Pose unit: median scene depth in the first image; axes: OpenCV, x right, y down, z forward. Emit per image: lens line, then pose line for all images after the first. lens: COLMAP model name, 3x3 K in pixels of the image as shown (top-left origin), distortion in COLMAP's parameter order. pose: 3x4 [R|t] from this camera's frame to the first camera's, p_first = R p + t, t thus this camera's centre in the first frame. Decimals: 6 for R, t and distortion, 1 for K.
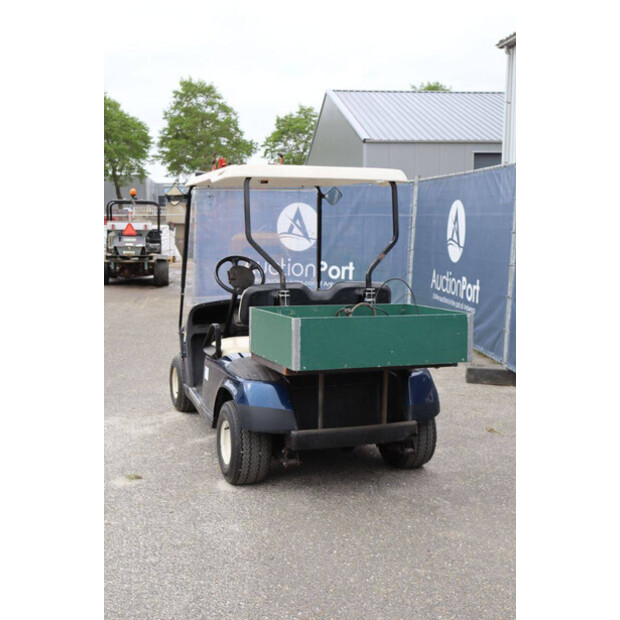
lens RADIAL K [[850.3, 0, 308.1], [0, 850.3, 297.4], [0, 0, 1]] dist [0.064928, 0.000000]
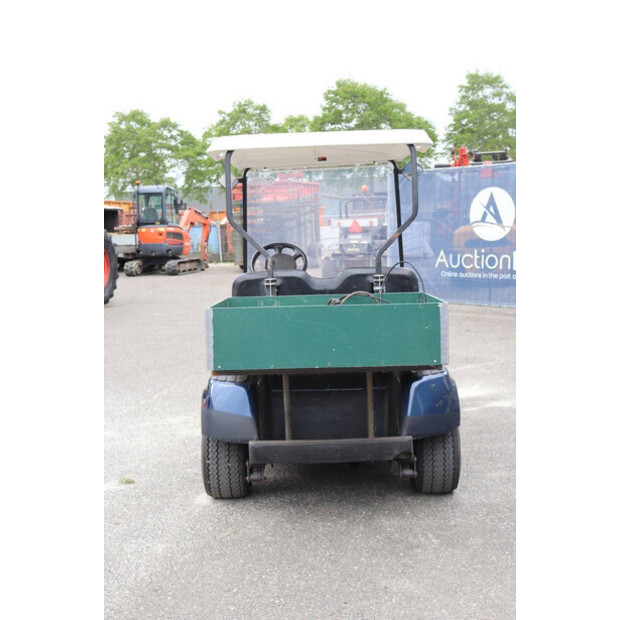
lens RADIAL K [[850.3, 0, 304.8], [0, 850.3, 305.1], [0, 0, 1]] dist [0.064928, 0.000000]
pose [[0.929908, -0.006100, -0.367741, 0.257292], [0.009174, 0.999936, 0.006611, 0.010838], [0.367677, -0.009521, 0.929905, 0.164217]]
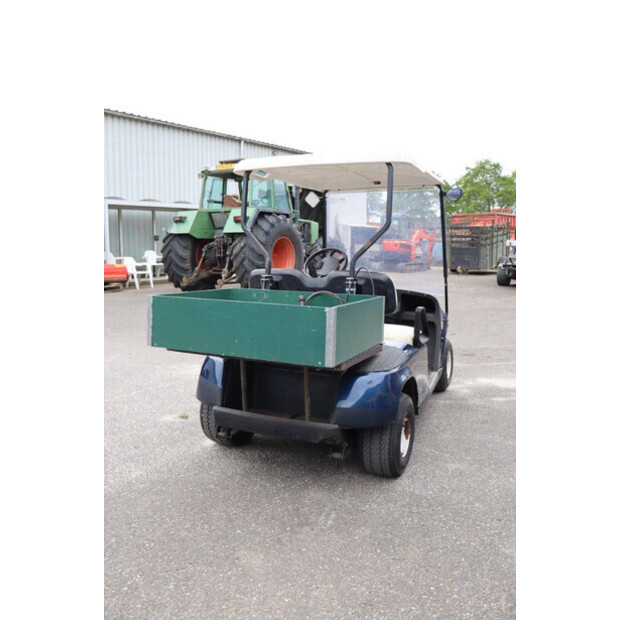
lens RADIAL K [[535.3, 0, 309.8], [0, 535.3, 308.9], [0, 0, 1]] dist [-0.095856, 0.000237]
pose [[0.710775, 0.084453, -0.698331, 0.378024], [-0.067067, 0.996380, 0.052235, -0.003363], [0.700215, 0.009708, 0.713866, 0.450553]]
